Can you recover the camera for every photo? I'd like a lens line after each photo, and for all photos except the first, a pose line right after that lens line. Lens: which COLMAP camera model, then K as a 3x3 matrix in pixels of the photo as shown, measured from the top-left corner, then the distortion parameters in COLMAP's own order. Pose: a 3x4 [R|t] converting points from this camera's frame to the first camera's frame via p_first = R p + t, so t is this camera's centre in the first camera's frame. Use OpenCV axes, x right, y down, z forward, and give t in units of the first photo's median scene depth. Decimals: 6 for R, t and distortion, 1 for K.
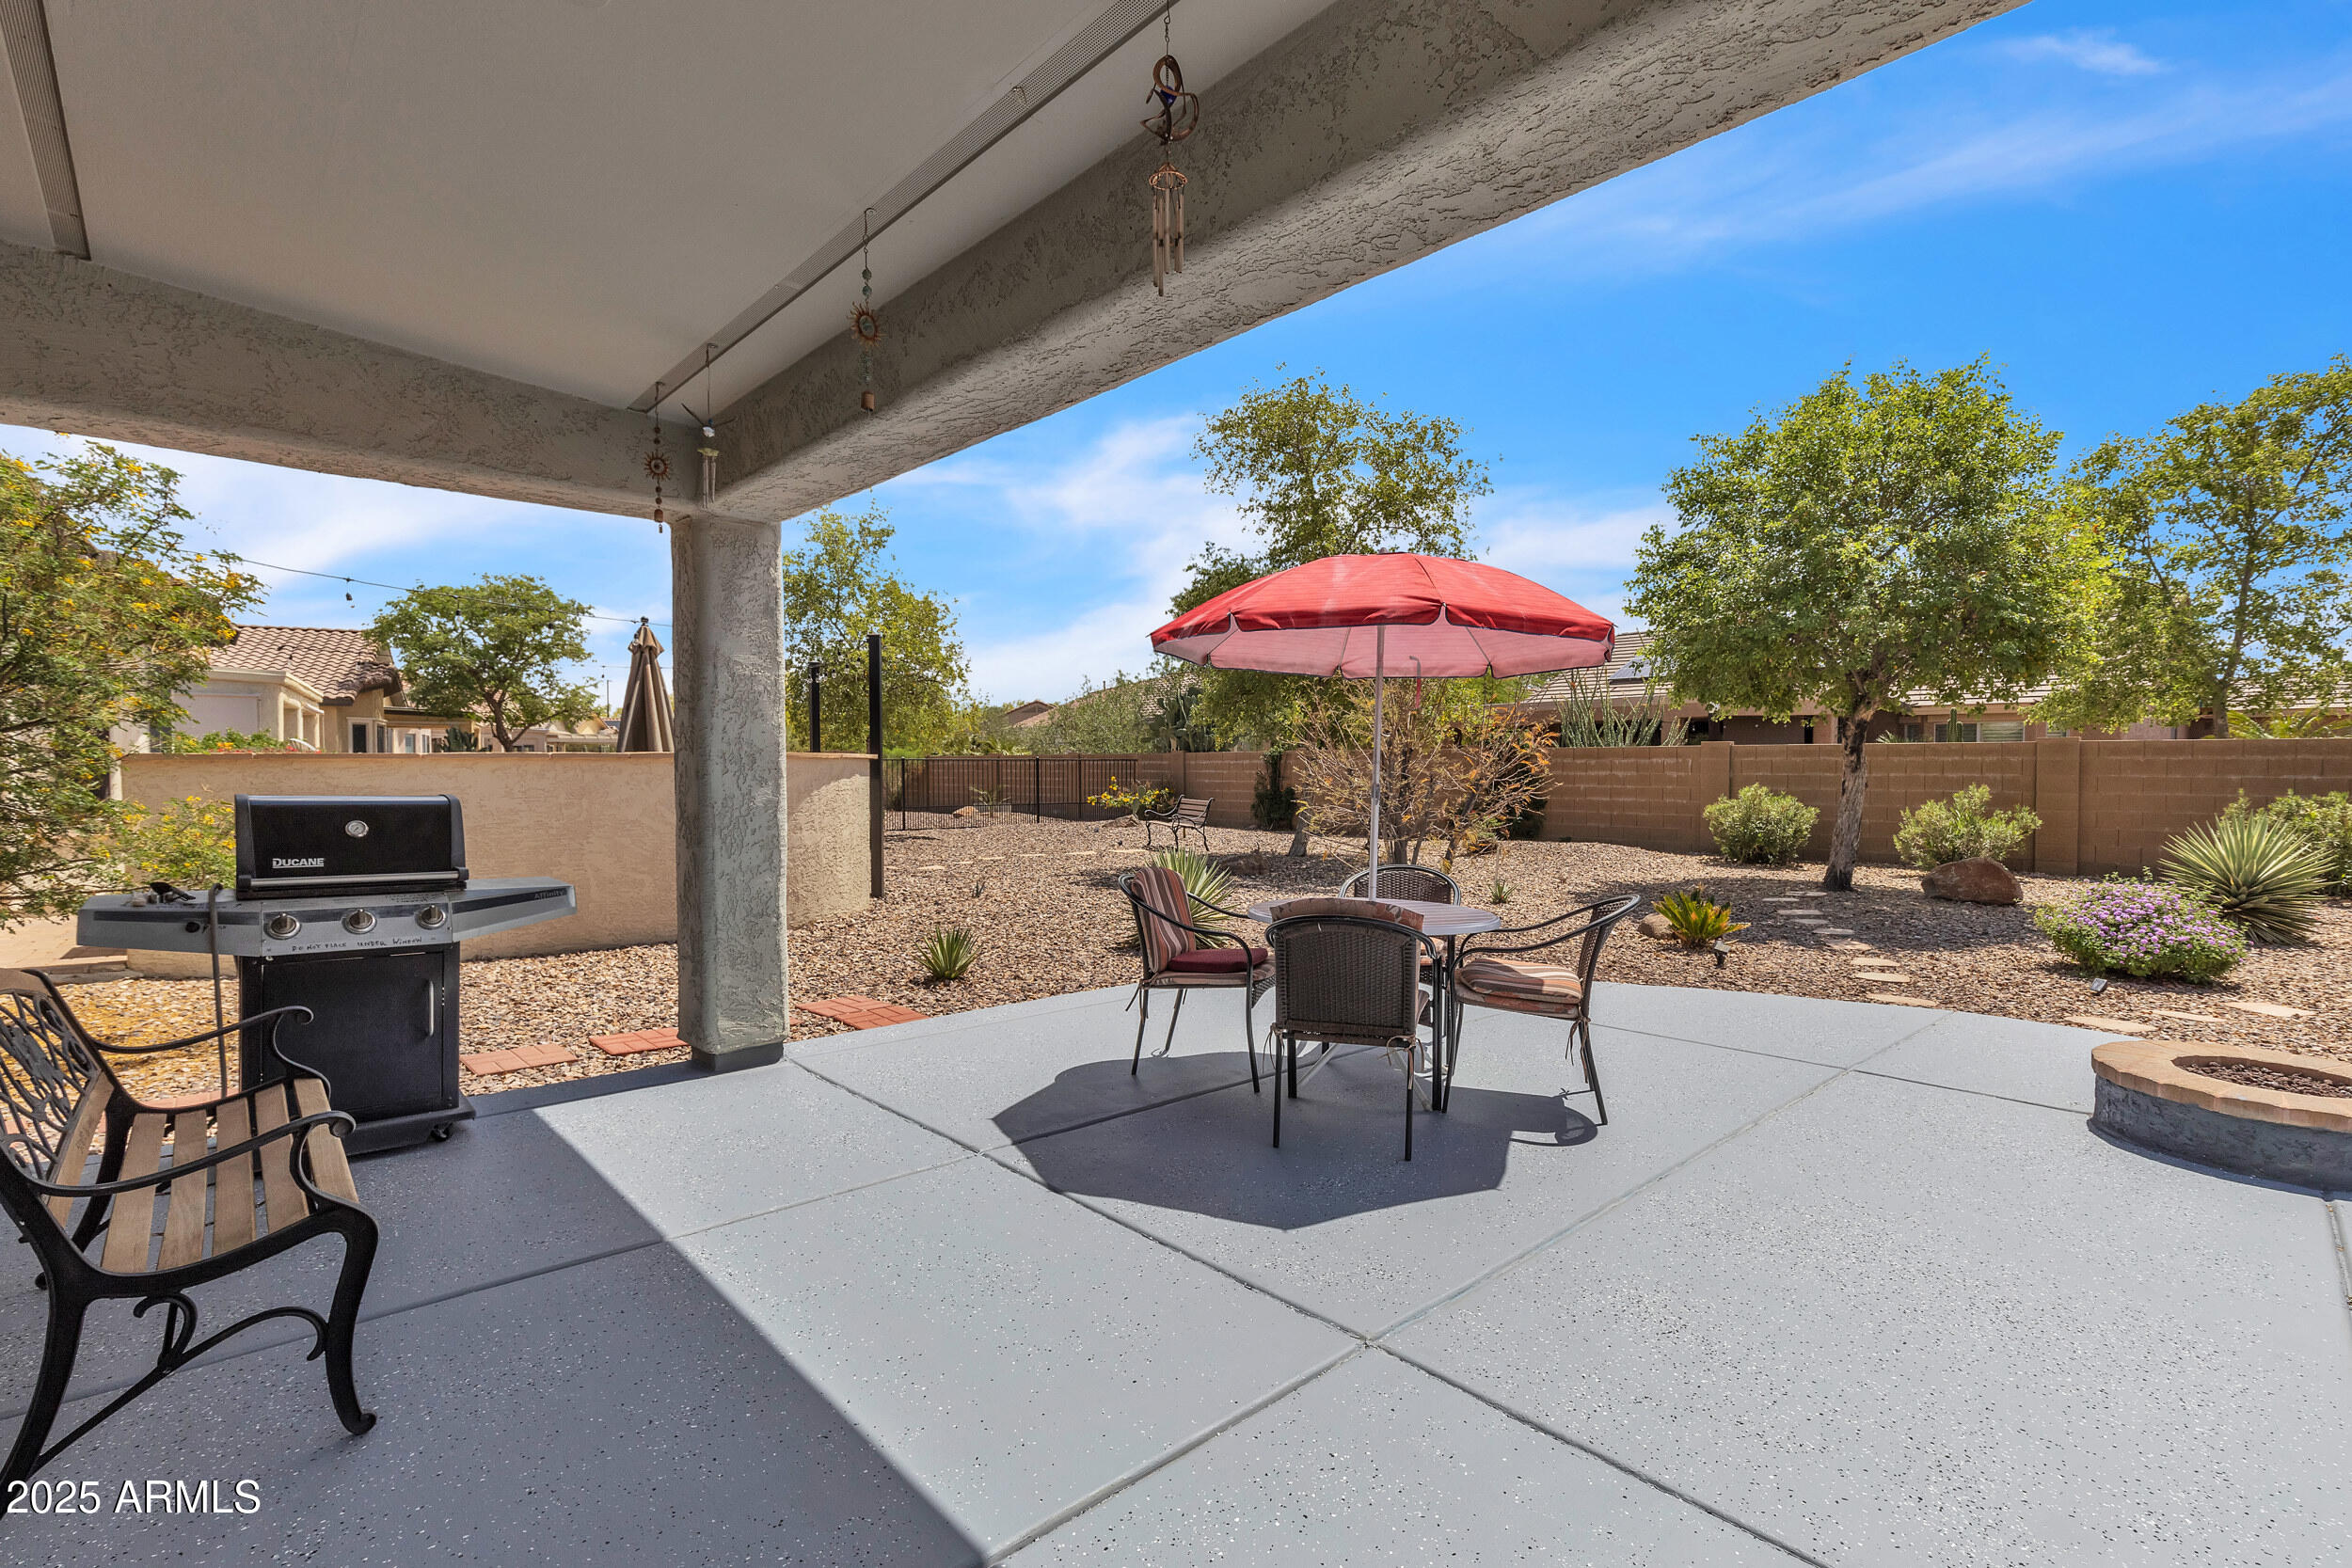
lens RADIAL K [[1085.0, 0, 1166.3], [0, 1085.0, 779.1], [0, 0, 1]] dist [0.001596, -0.000820]
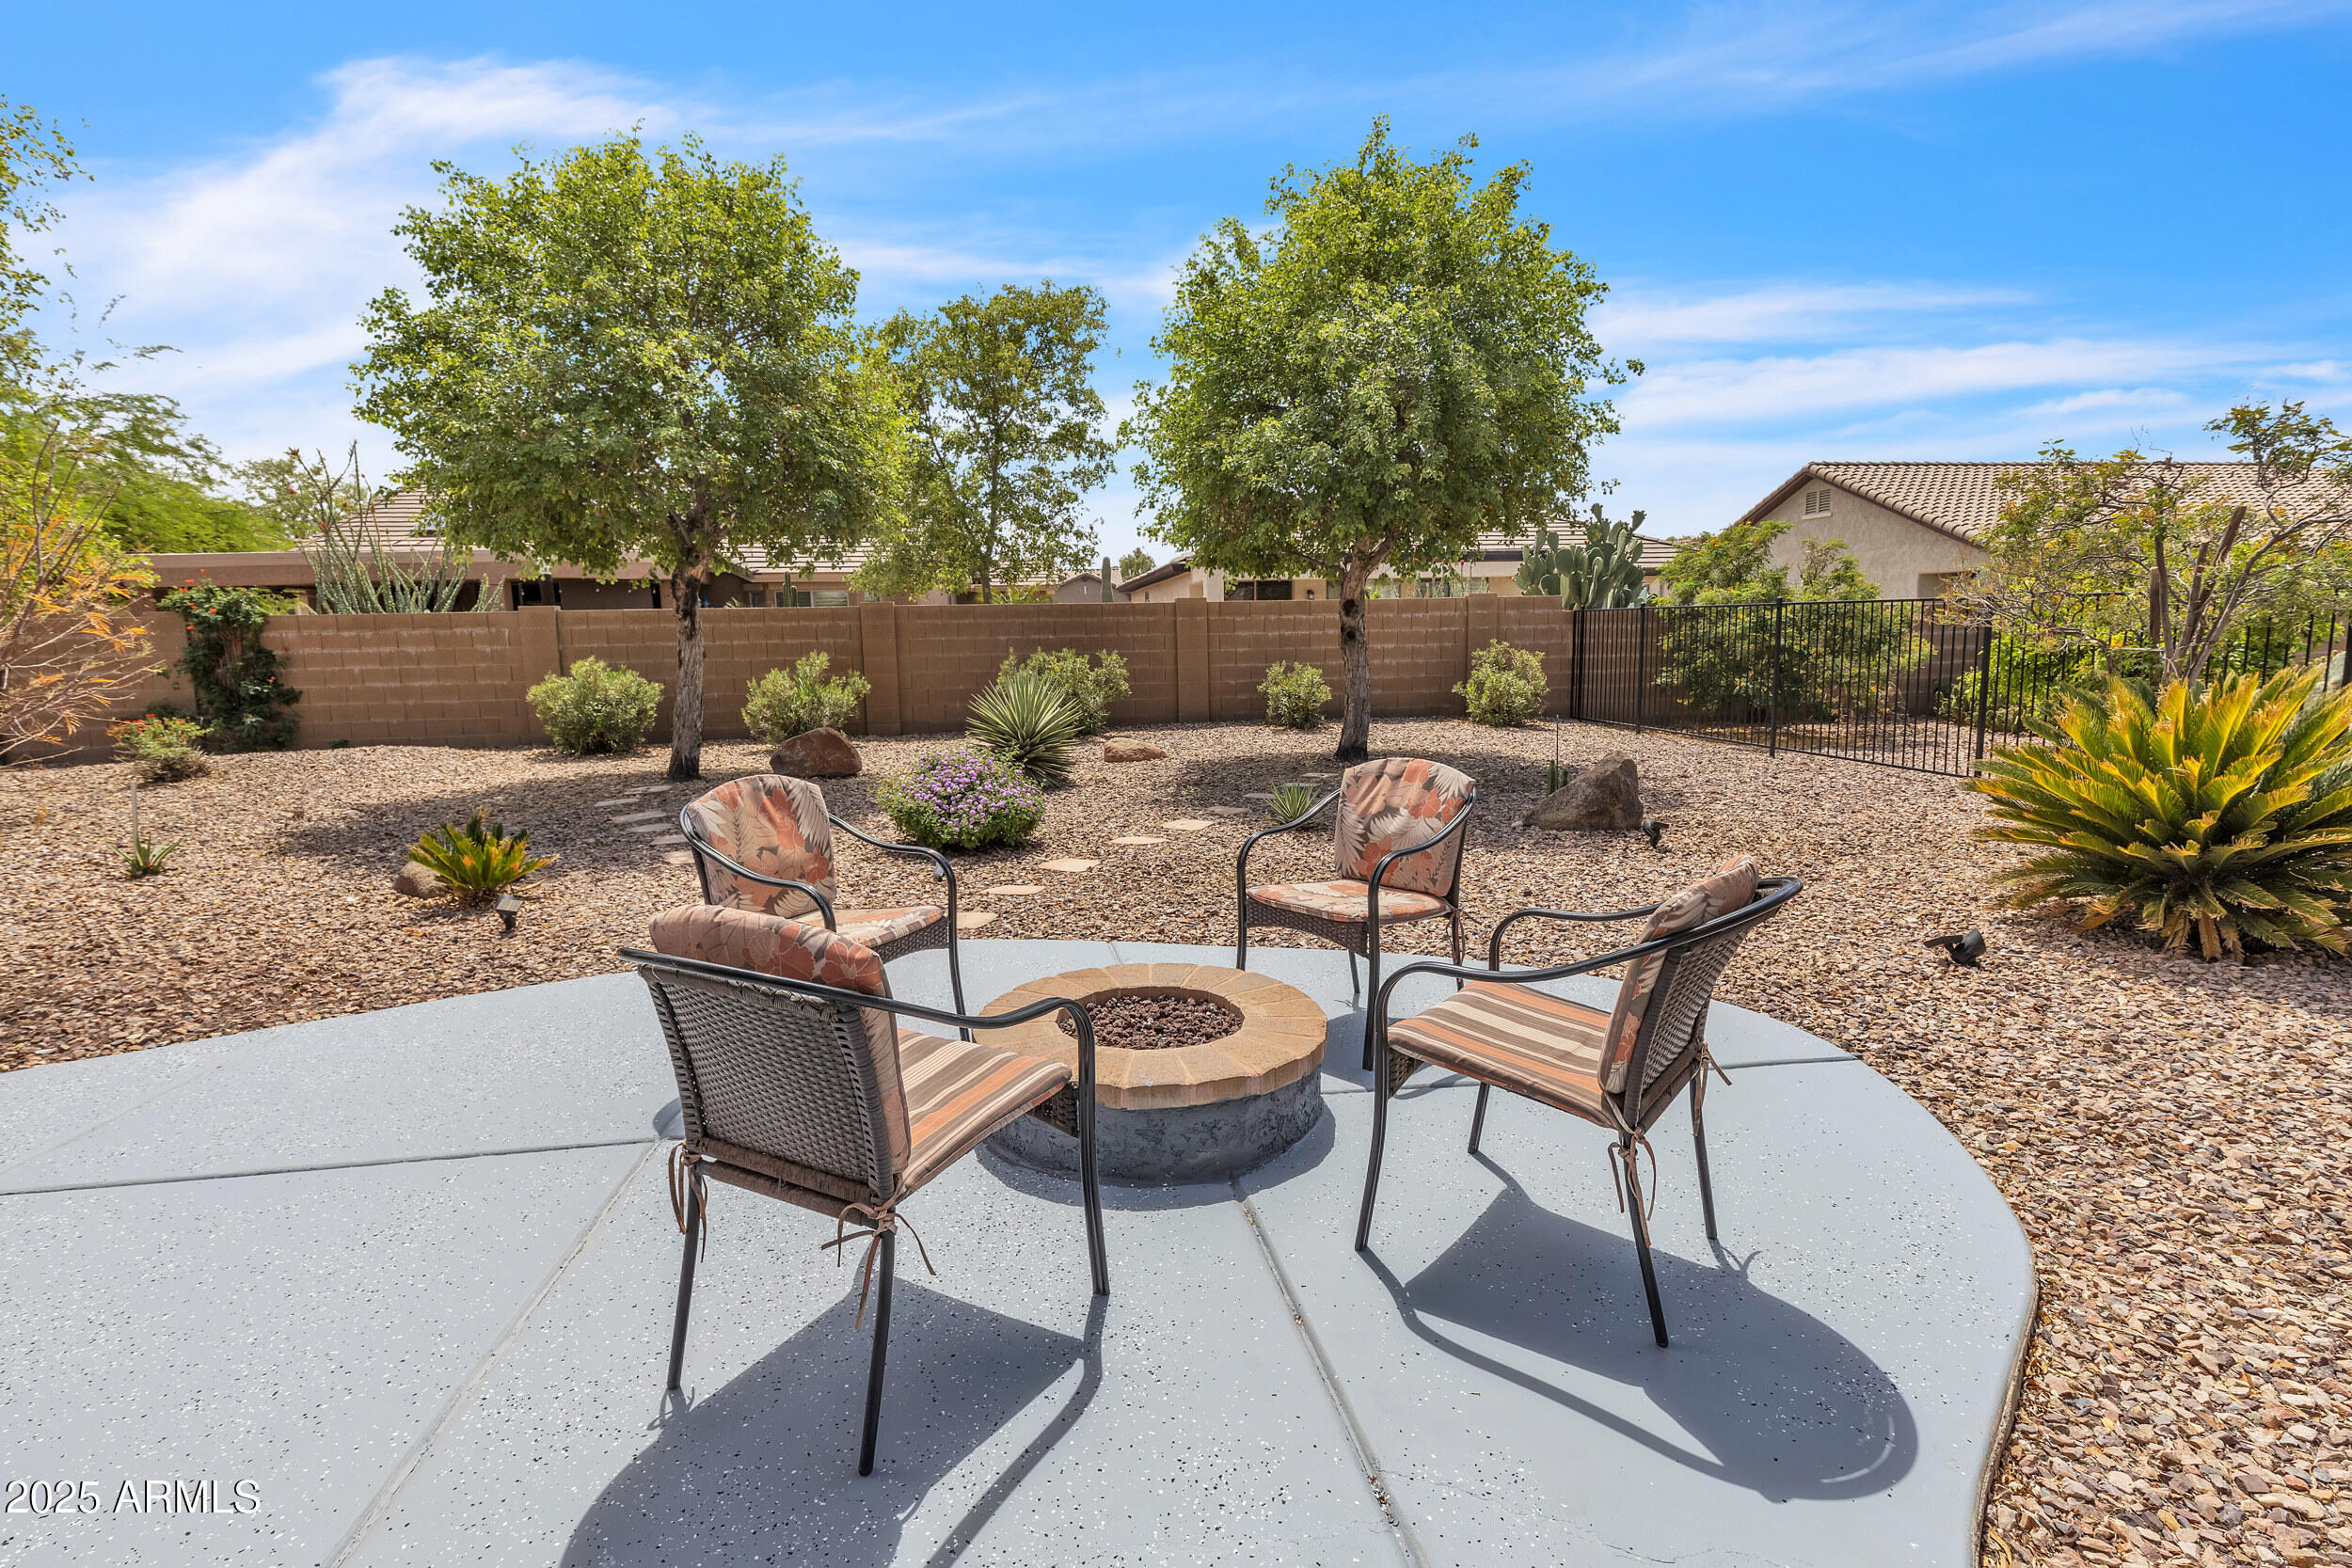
lens RADIAL K [[1085.0, 0, 1184.7], [0, 1085.0, 798.9], [0, 0, 1]] dist [0.001596, -0.000820]
pose [[0.569258, -0.138637, 0.810385, 0.133967], [0.029236, 0.988470, 0.148566, 0.001547], [-0.821639, -0.060880, 0.566748, 0.173841]]
